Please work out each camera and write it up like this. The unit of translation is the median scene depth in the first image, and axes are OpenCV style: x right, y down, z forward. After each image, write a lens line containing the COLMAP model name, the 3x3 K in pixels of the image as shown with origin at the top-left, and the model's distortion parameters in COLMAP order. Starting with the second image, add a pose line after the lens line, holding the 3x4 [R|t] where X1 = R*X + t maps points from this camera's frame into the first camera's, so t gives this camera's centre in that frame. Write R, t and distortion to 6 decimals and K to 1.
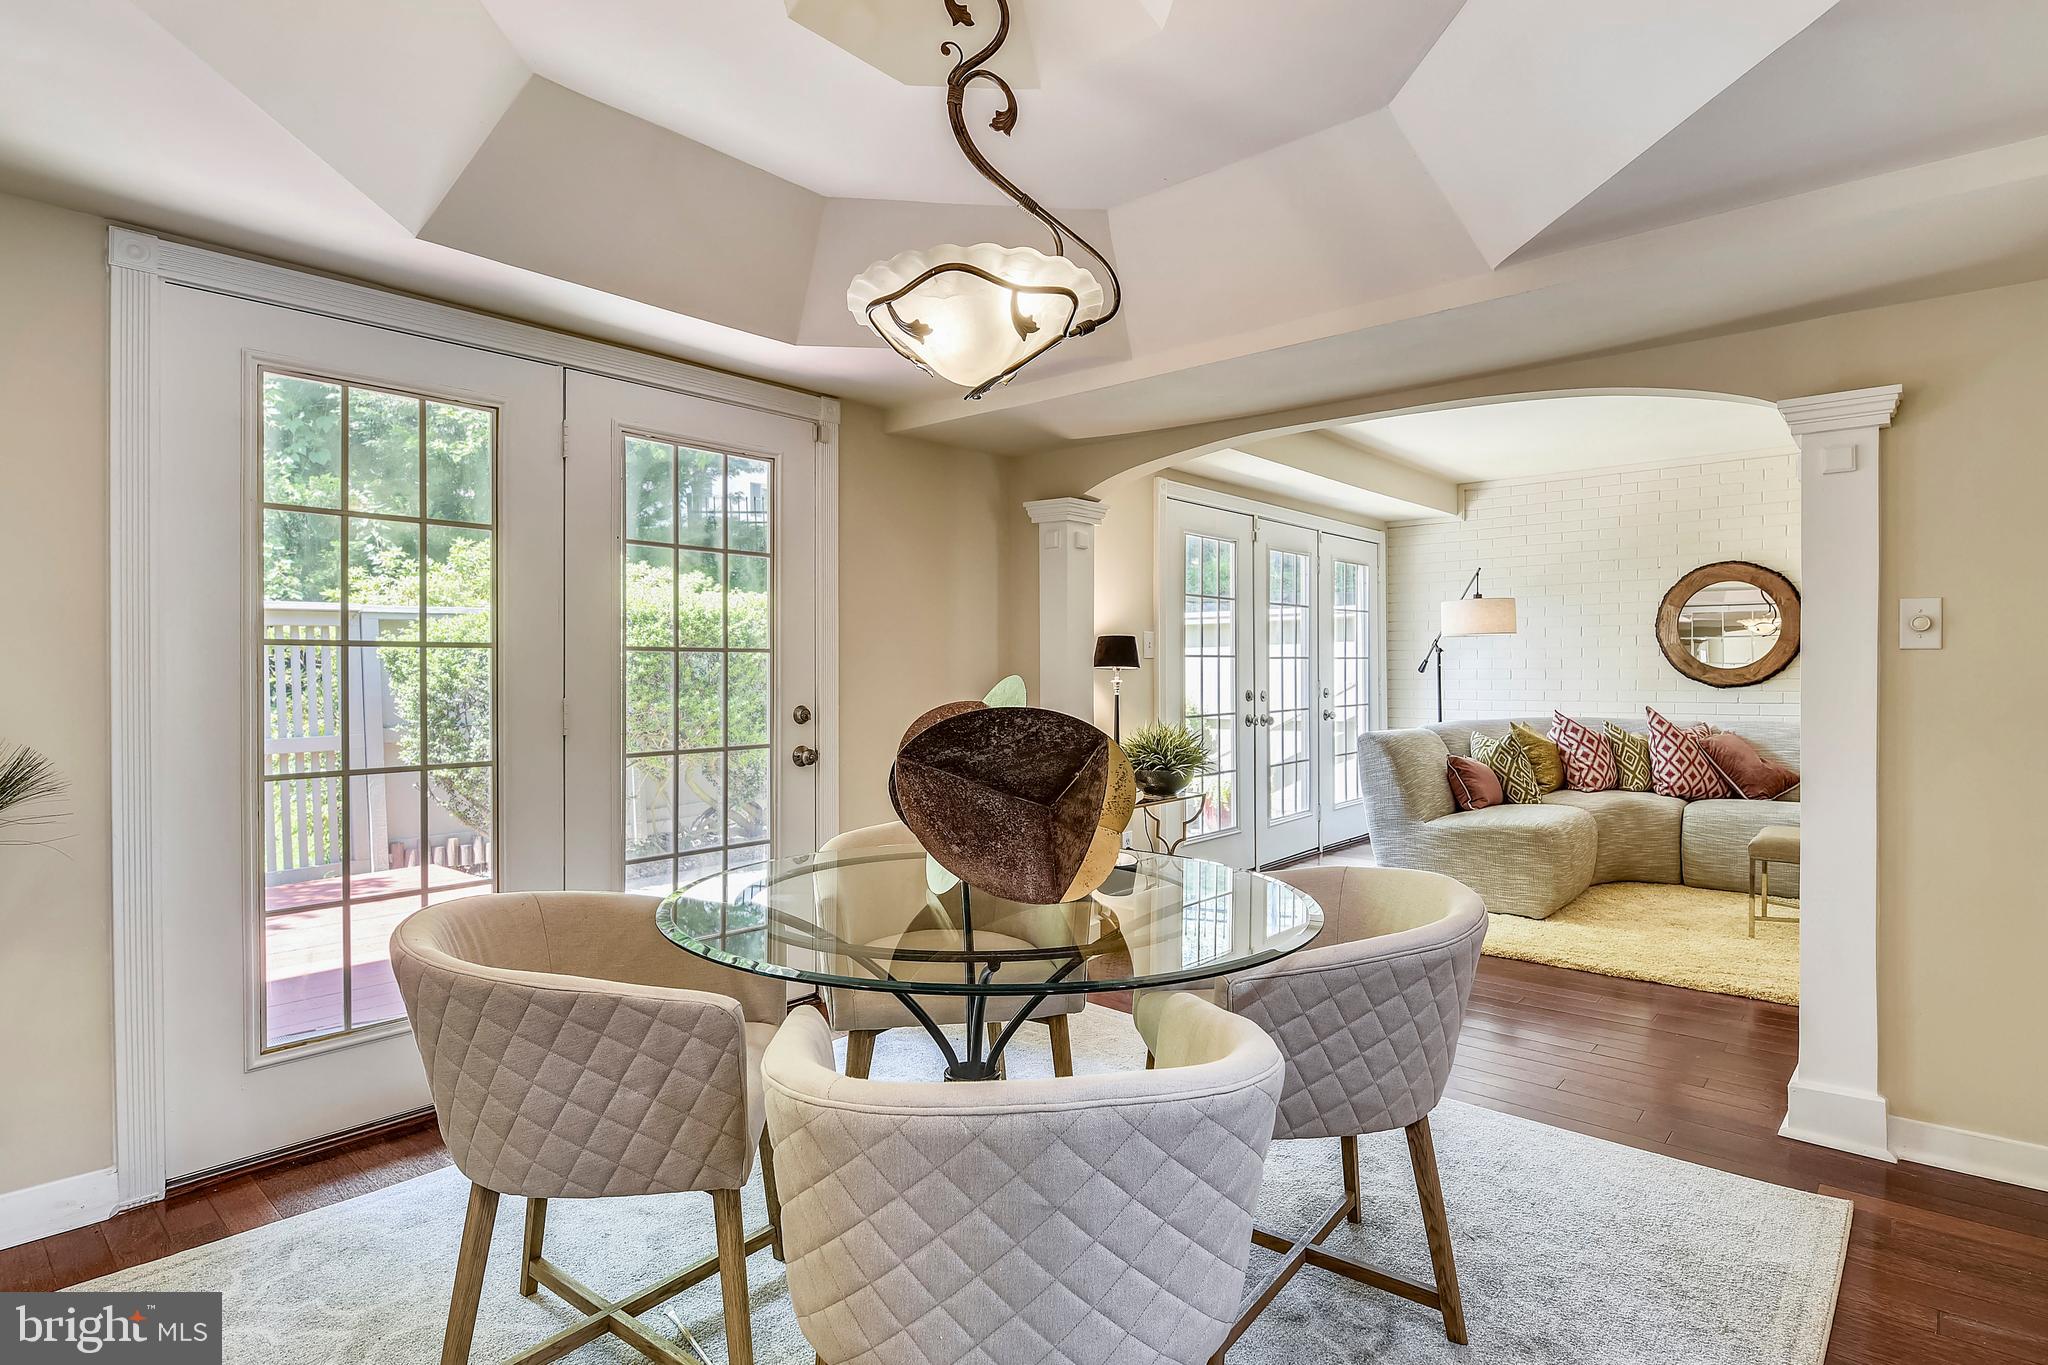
lens RADIAL K [[1058.4, 0, 1020.1], [0, 1058.4, 677.1], [0, 0, 1]] dist [0.000326, -0.006730]
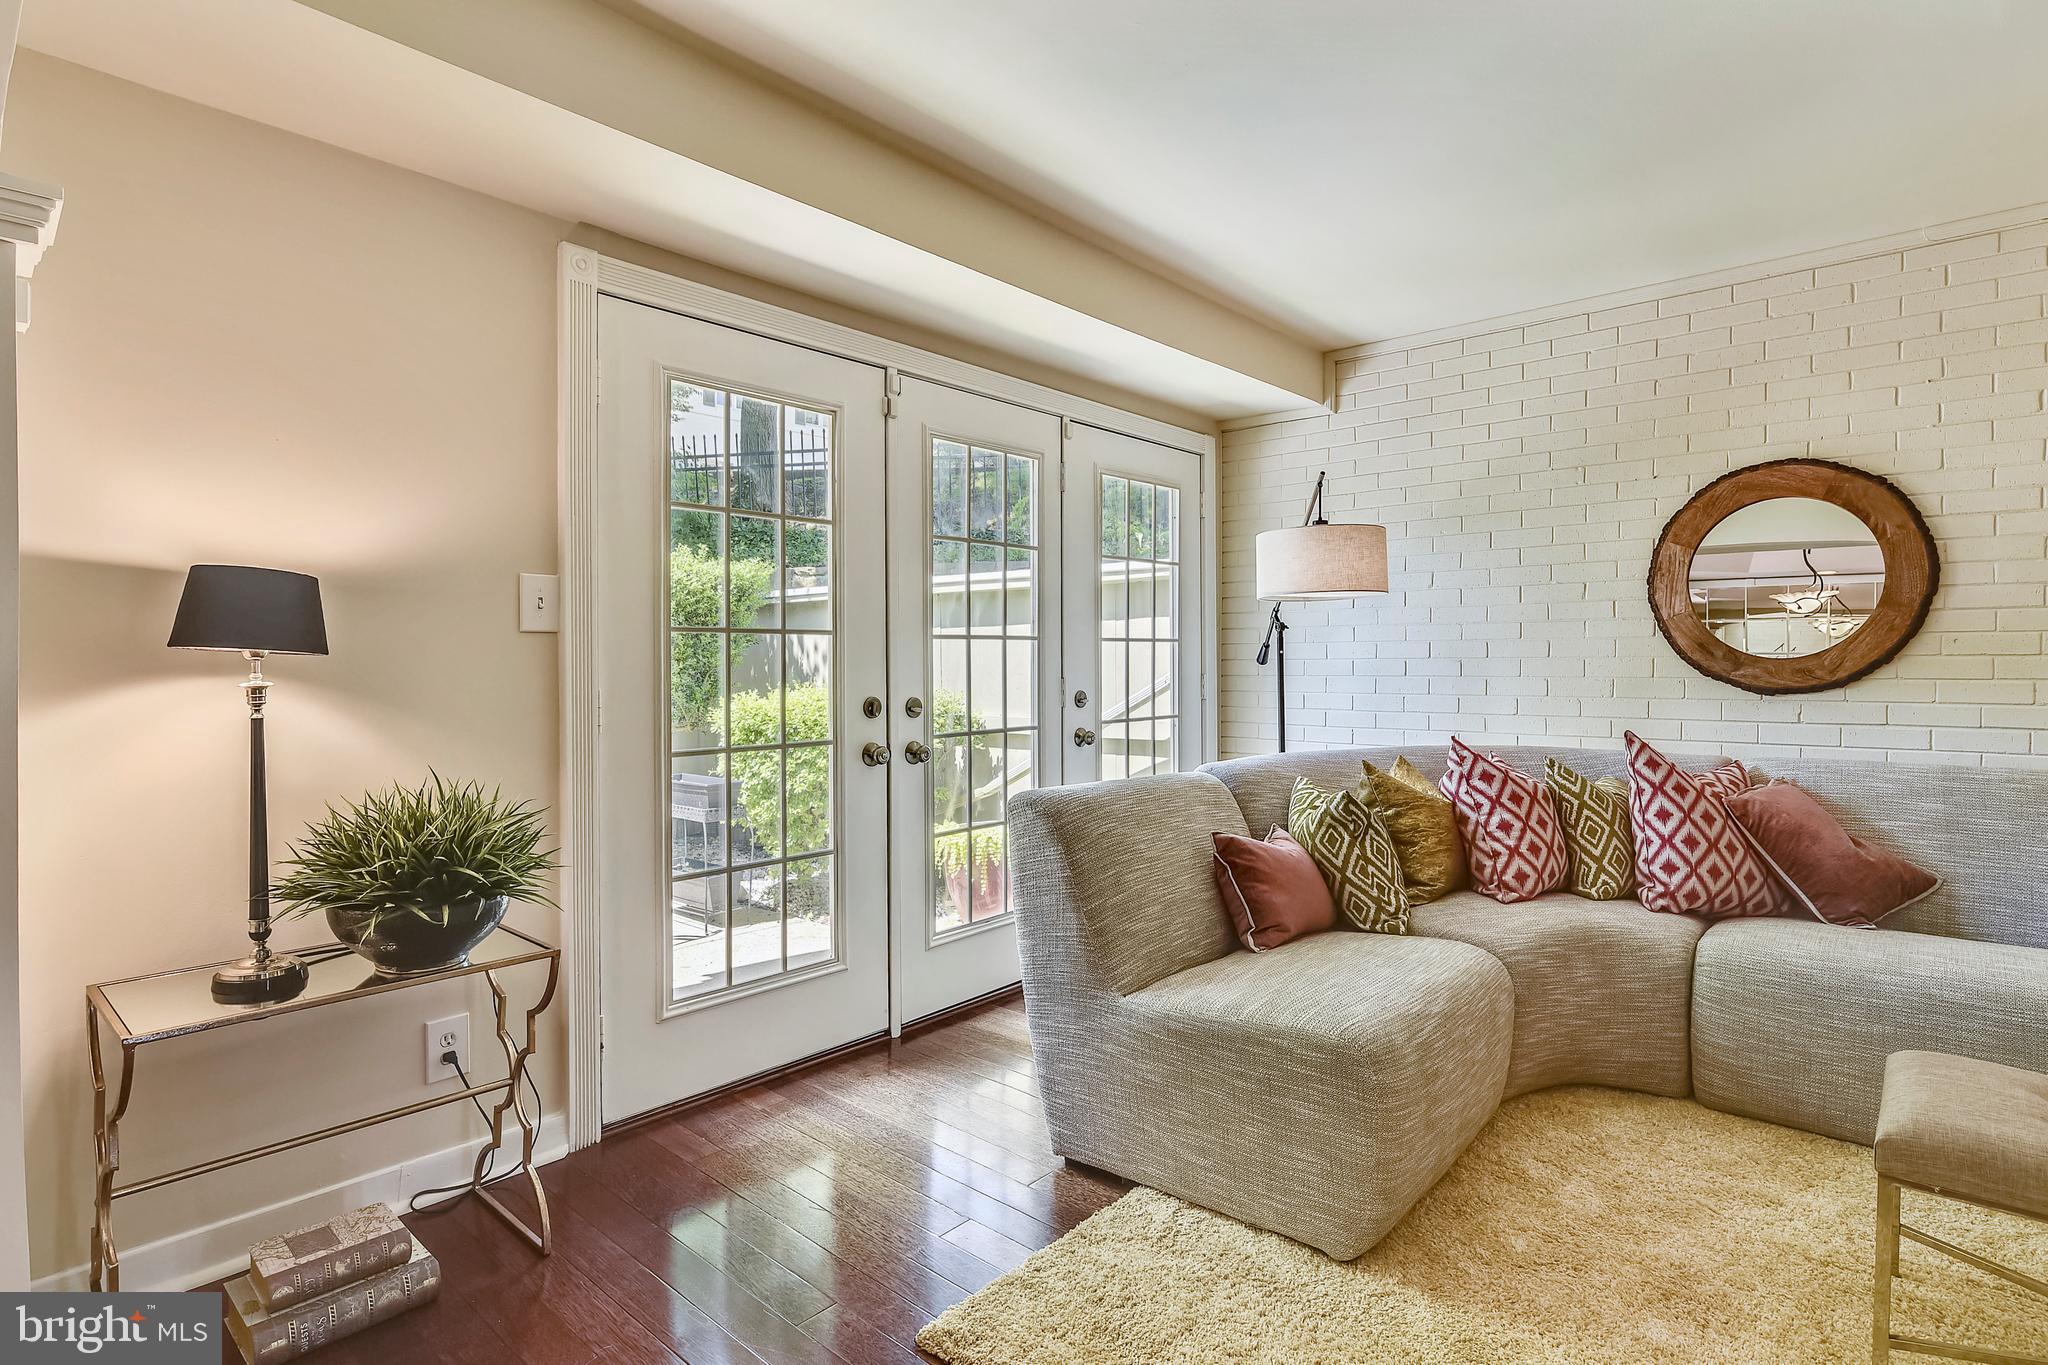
lens RADIAL K [[1040.4, 0, 1034.8], [0, 1040.4, 672.9], [0, 0, 1]] dist [-0.005085, -0.000855]
pose [[0.999969, 0.003502, -0.007059, 0.311887], [-0.003450, 0.999967, 0.007411, -0.003746], [0.007085, -0.007386, 0.999948, 0.498502]]
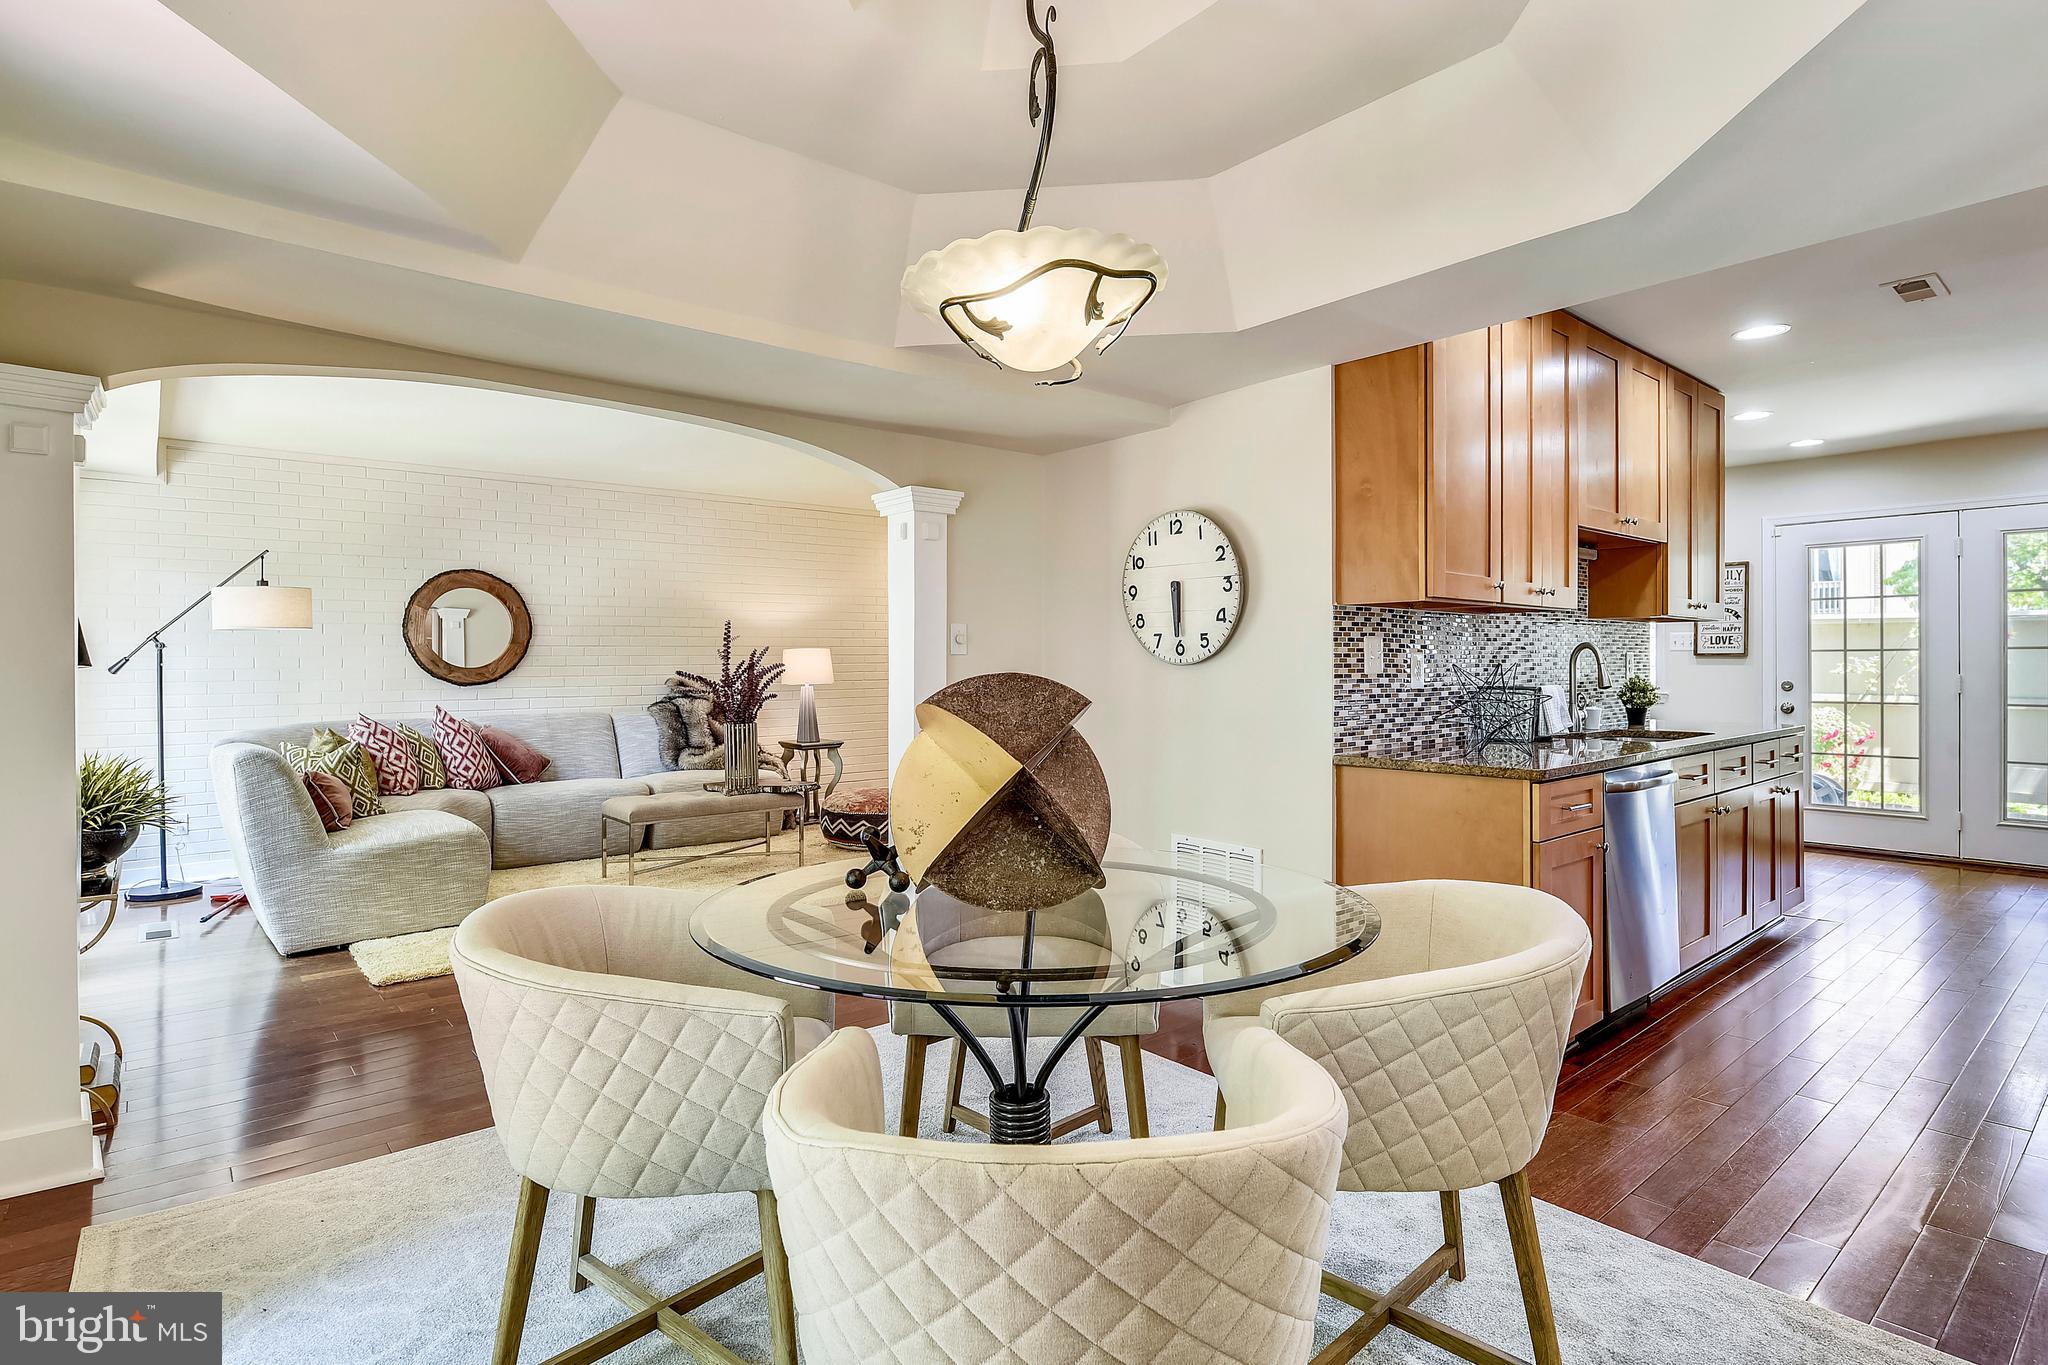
lens RADIAL K [[1040.4, 0, 1034.8], [0, 1040.4, 672.9], [0, 0, 1]] dist [-0.005085, -0.000855]
pose [[0.140997, -0.005023, 0.989997, -0.326133], [0.009619, 0.999947, 0.003704, -0.001729], [-0.989963, 0.009000, 0.141038, 0.290802]]
